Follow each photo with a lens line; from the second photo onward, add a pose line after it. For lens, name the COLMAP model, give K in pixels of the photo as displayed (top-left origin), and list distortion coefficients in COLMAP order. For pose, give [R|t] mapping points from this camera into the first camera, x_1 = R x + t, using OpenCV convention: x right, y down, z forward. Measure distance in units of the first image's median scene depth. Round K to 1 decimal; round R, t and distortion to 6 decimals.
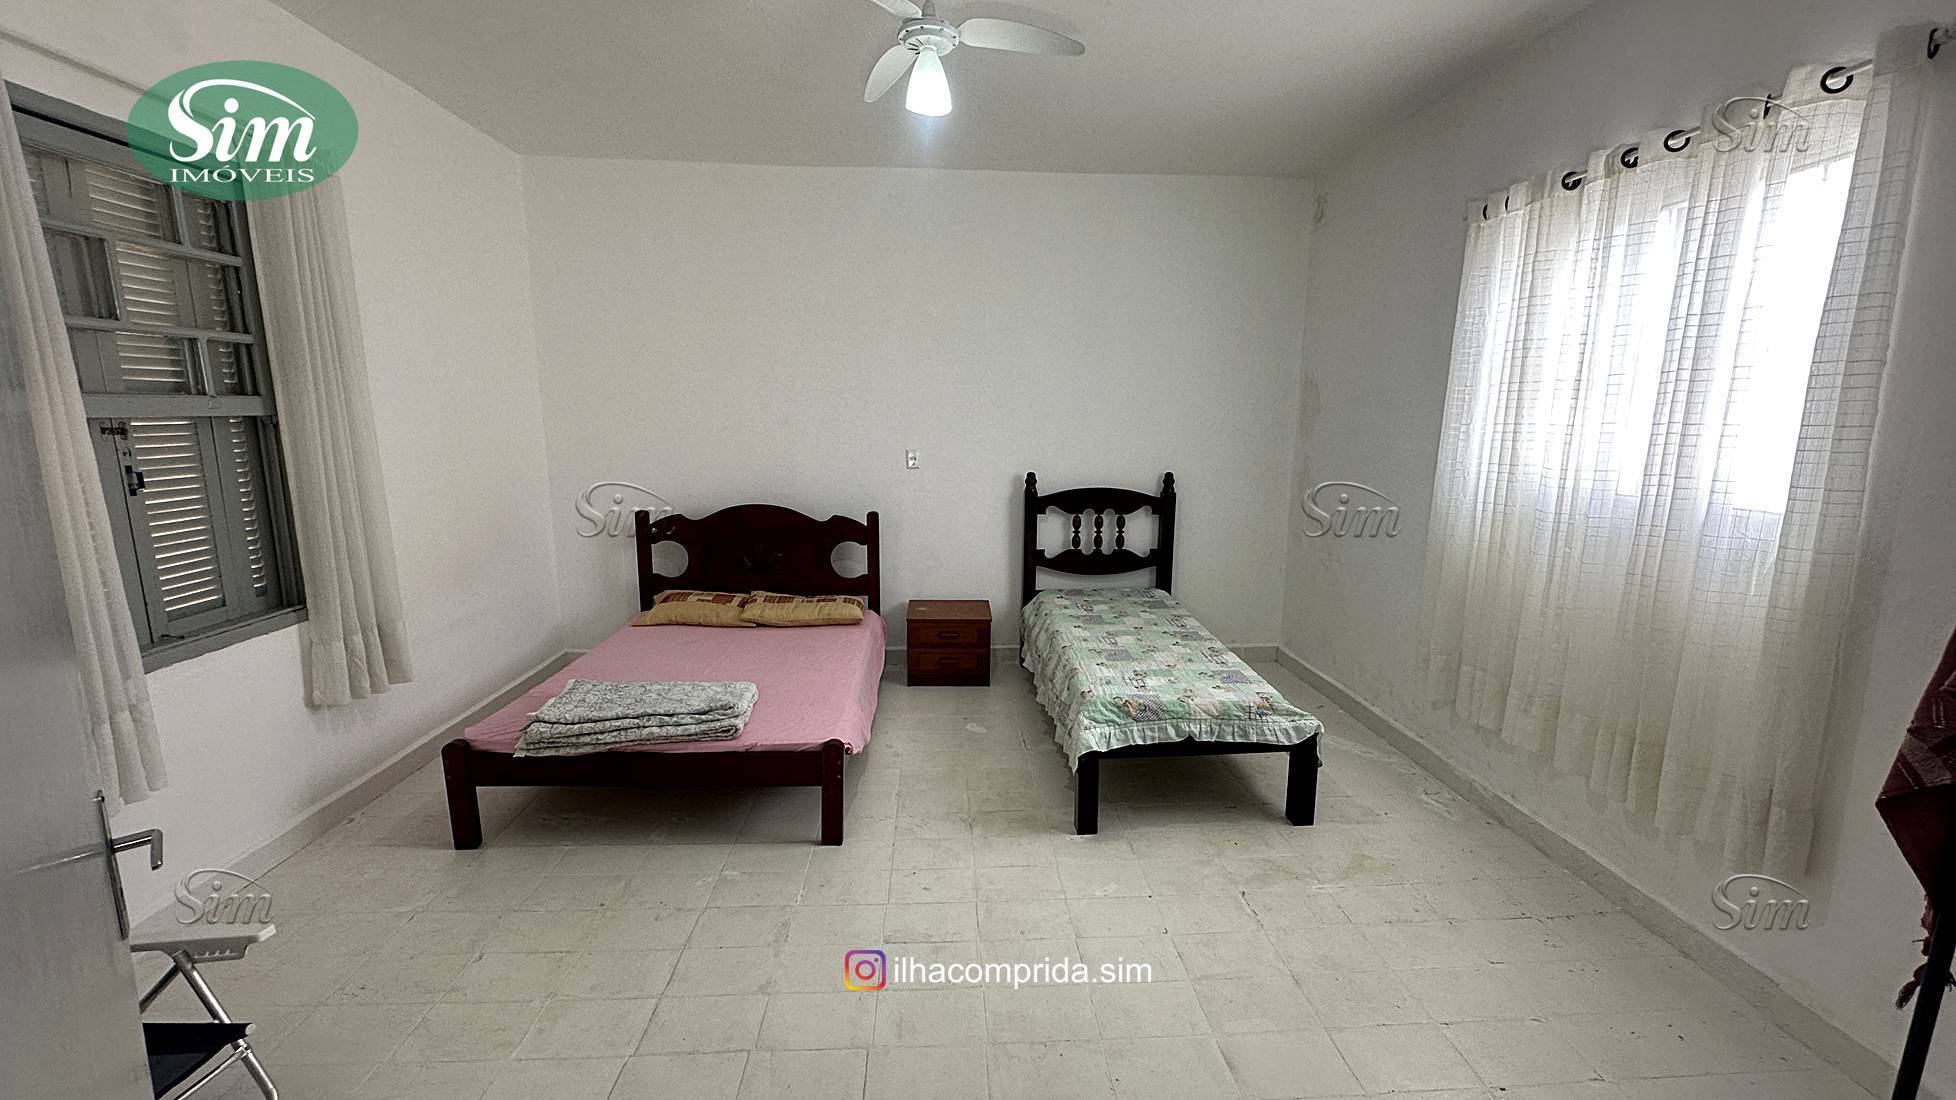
lens RADIAL K [[791.5, 0, 977.0], [0, 791.5, 561.9], [0, 0, 1]] dist [-0.003130, 0.000409]
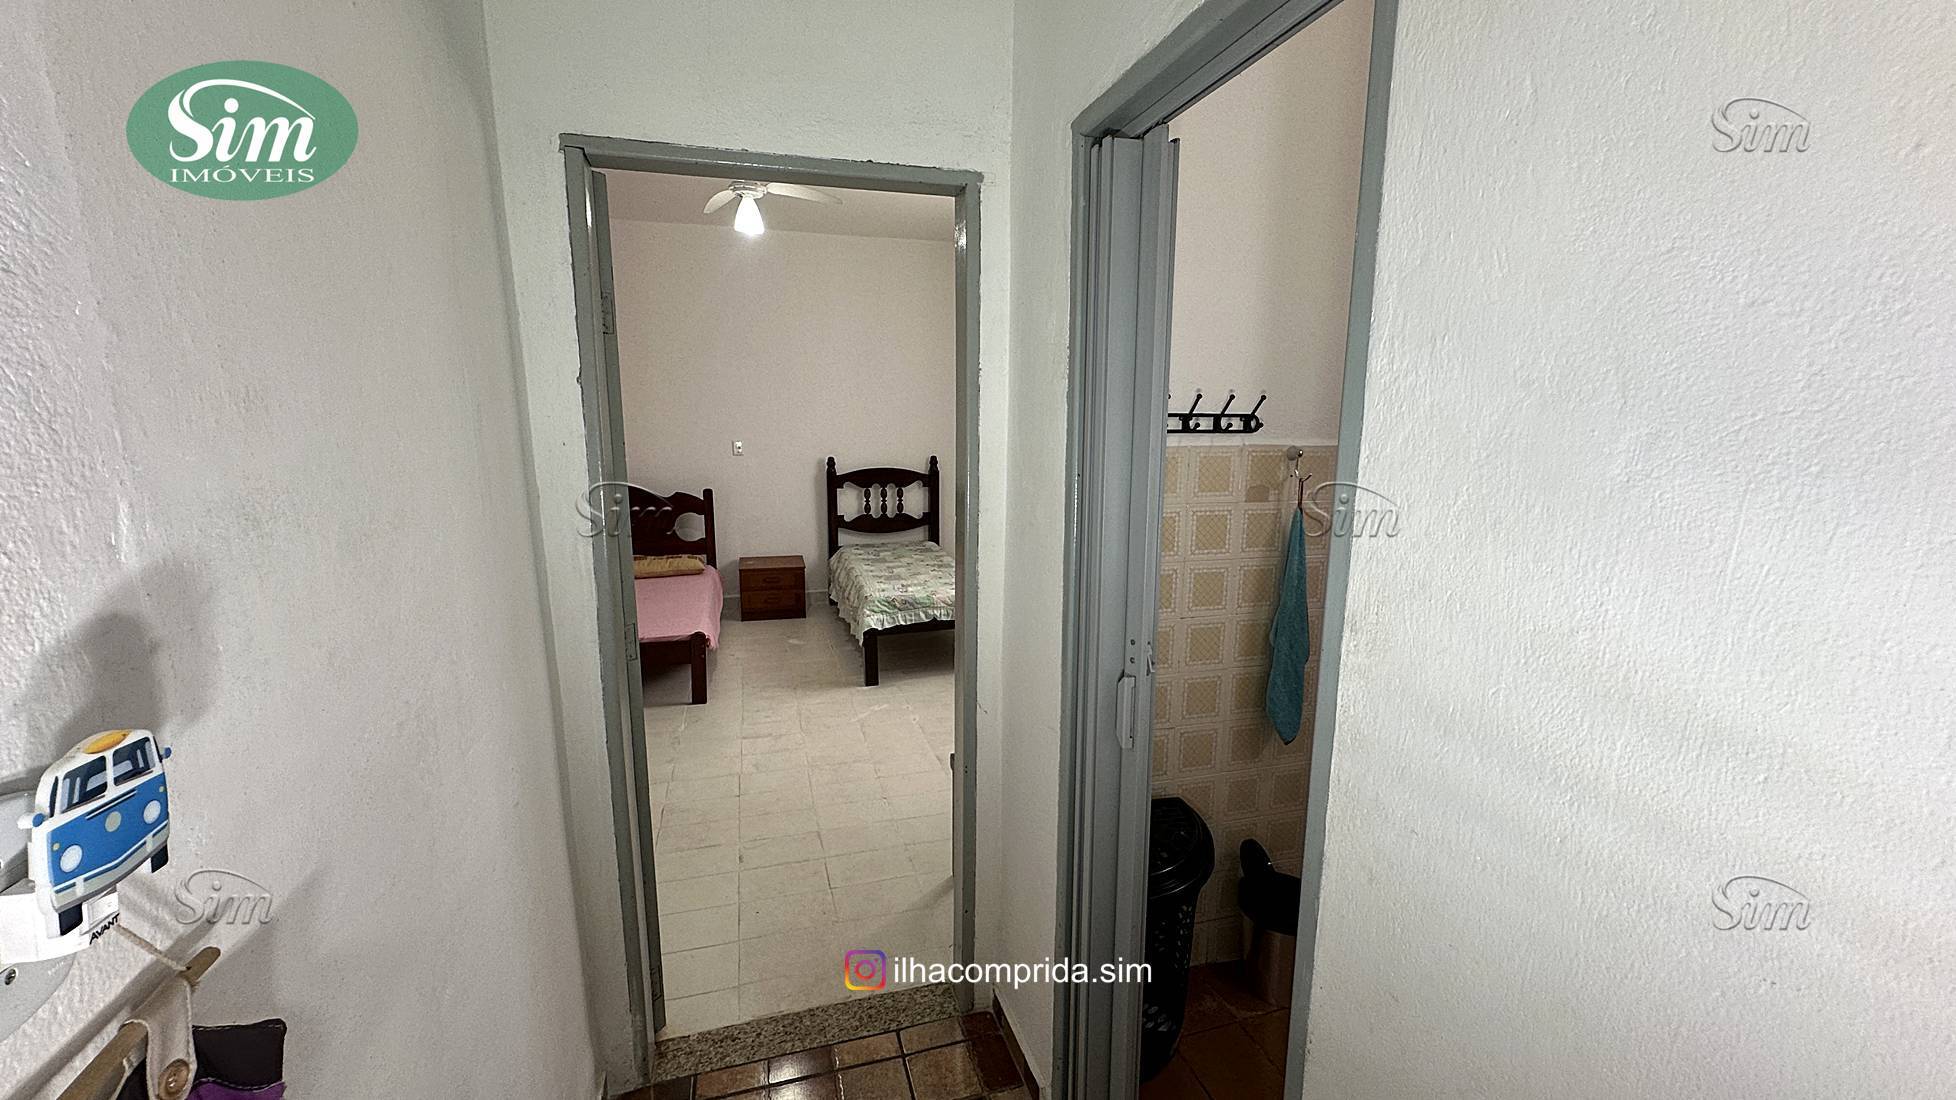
lens RADIAL K [[791.5, 0, 981.0], [0, 791.5, 550.6], [0, 0, 1]] dist [-0.003130, 0.000409]
pose [[0.971904, -0.042559, 0.231497, -0.000757], [0.044308, 0.999015, -0.002360, 0.061790], [-0.231168, 0.012550, 0.972833, -0.373762]]
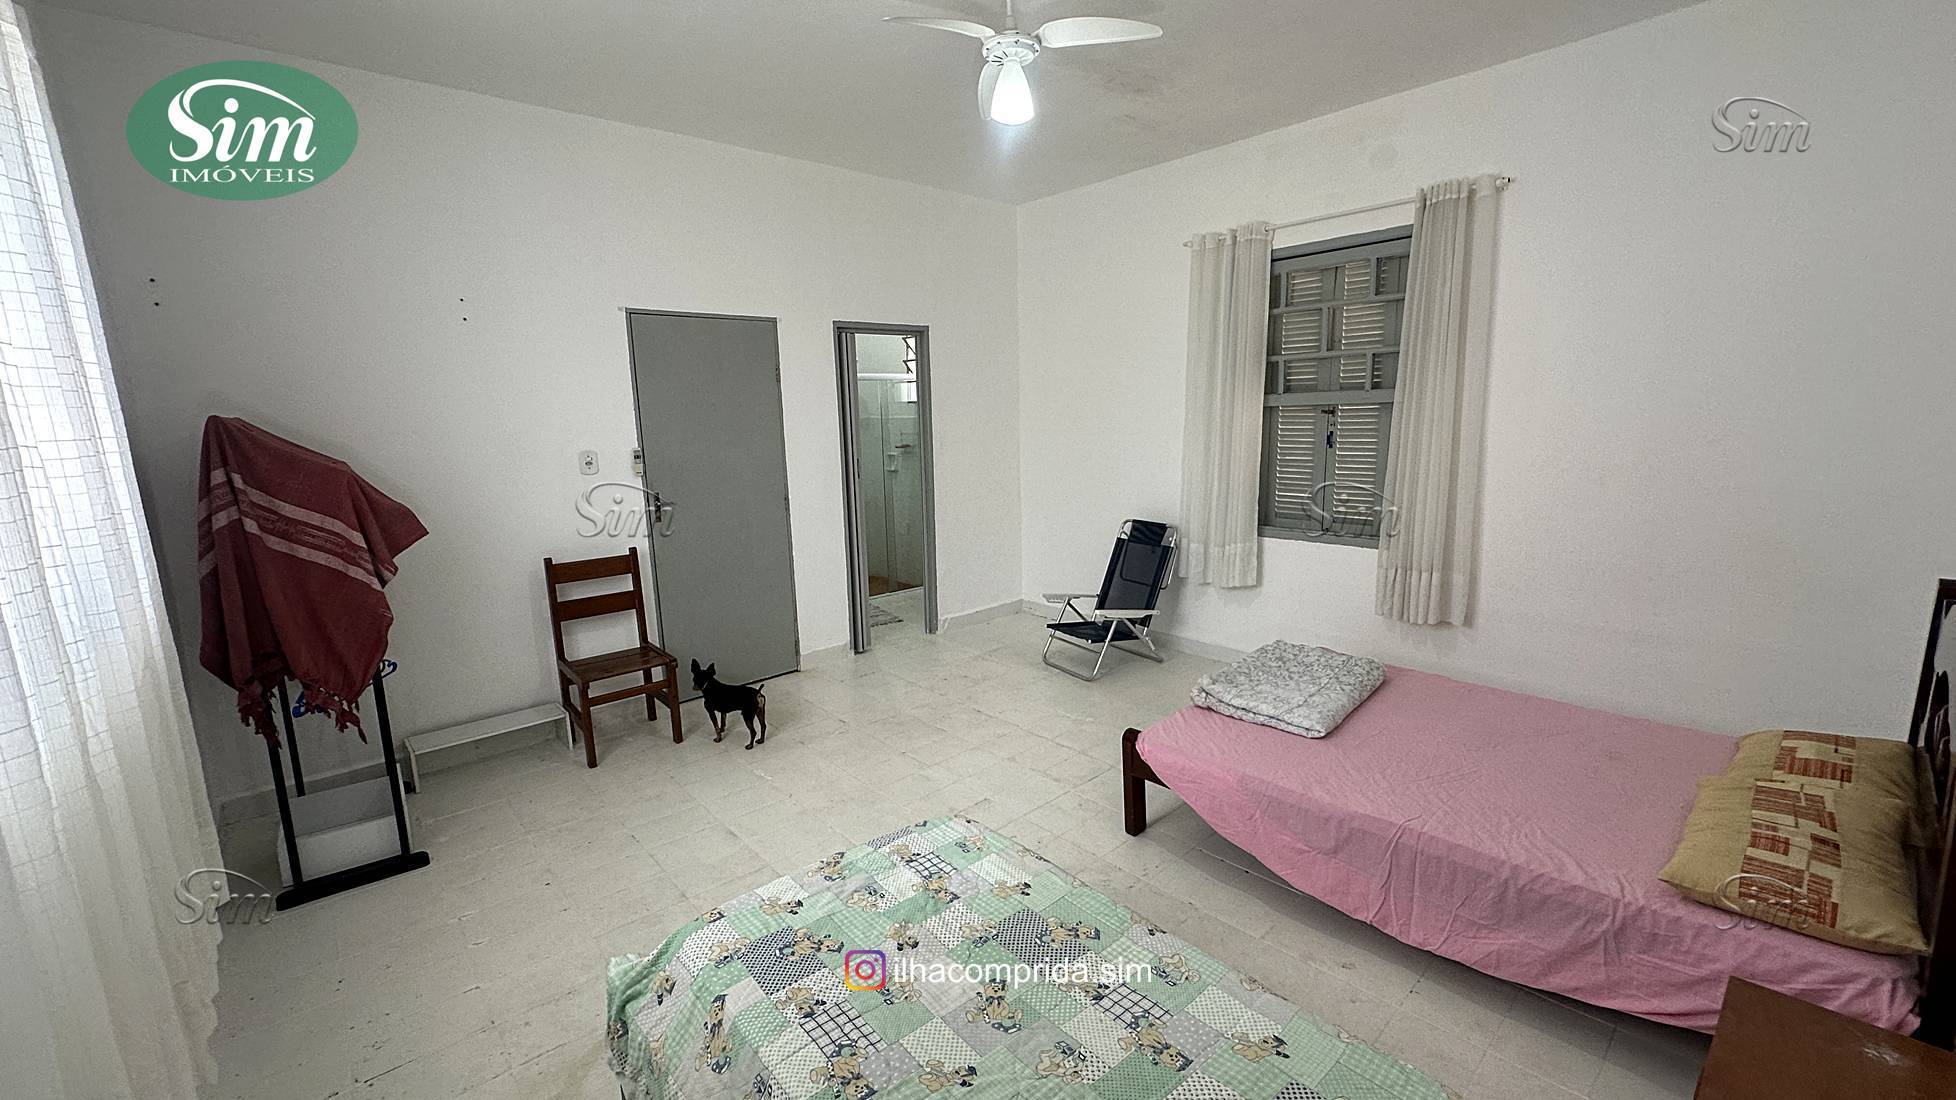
lens RADIAL K [[791.5, 0, 977.6], [0, 791.5, 553.0], [0, 0, 1]] dist [-0.003130, 0.000409]
pose [[-0.786500, 0.121461, -0.605529, 0.356665], [-0.094729, 0.945142, 0.312623, -0.179711], [0.610282, 0.303239, -0.731848, 0.990339]]
